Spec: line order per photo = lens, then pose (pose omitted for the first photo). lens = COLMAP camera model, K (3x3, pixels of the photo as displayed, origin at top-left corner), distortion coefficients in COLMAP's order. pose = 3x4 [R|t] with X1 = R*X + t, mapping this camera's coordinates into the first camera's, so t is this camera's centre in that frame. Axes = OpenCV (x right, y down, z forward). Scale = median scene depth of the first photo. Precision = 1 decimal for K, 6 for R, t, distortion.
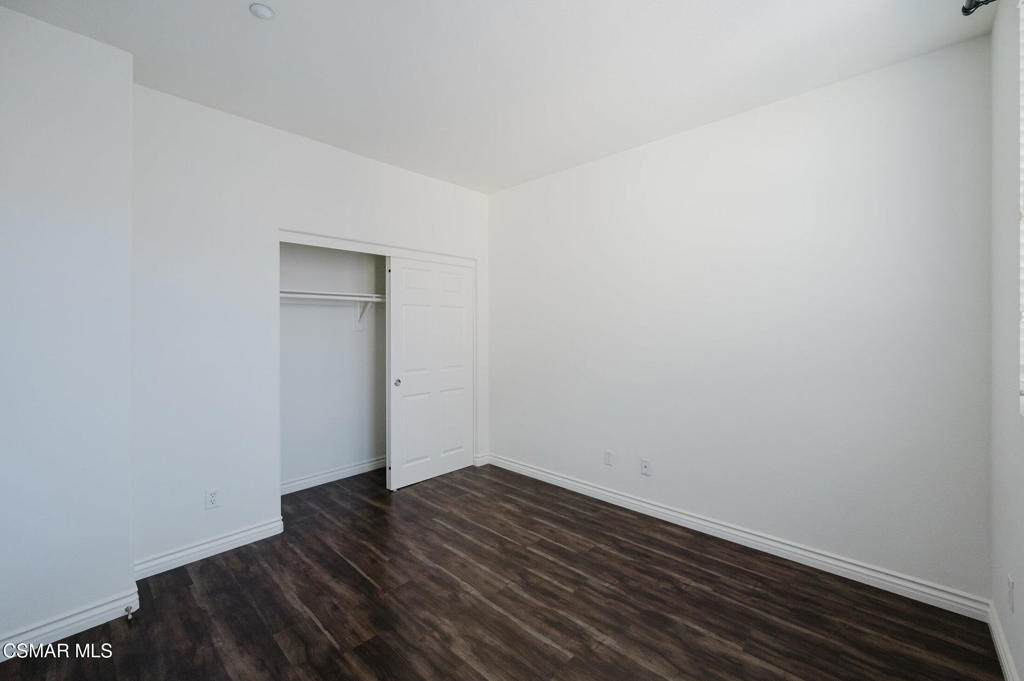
lens RADIAL K [[406.4, 0, 515.1], [0, 406.4, 339.9], [0, 0, 1]] dist [0.003262, 0.000741]
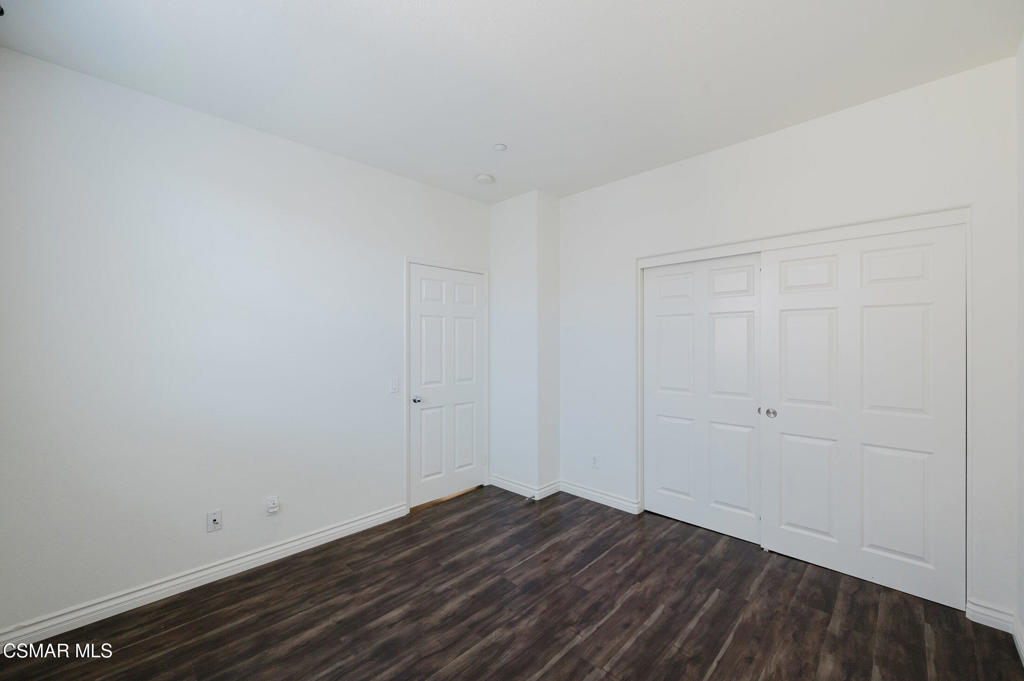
lens RADIAL K [[406.4, 0, 515.0], [0, 406.4, 340.1], [0, 0, 1]] dist [0.003262, 0.000741]
pose [[-0.009779, -0.001872, -0.999950, 0.685235], [-0.025383, 0.999676, -0.001624, -0.021248], [0.999630, 0.025366, -0.009823, 0.739708]]
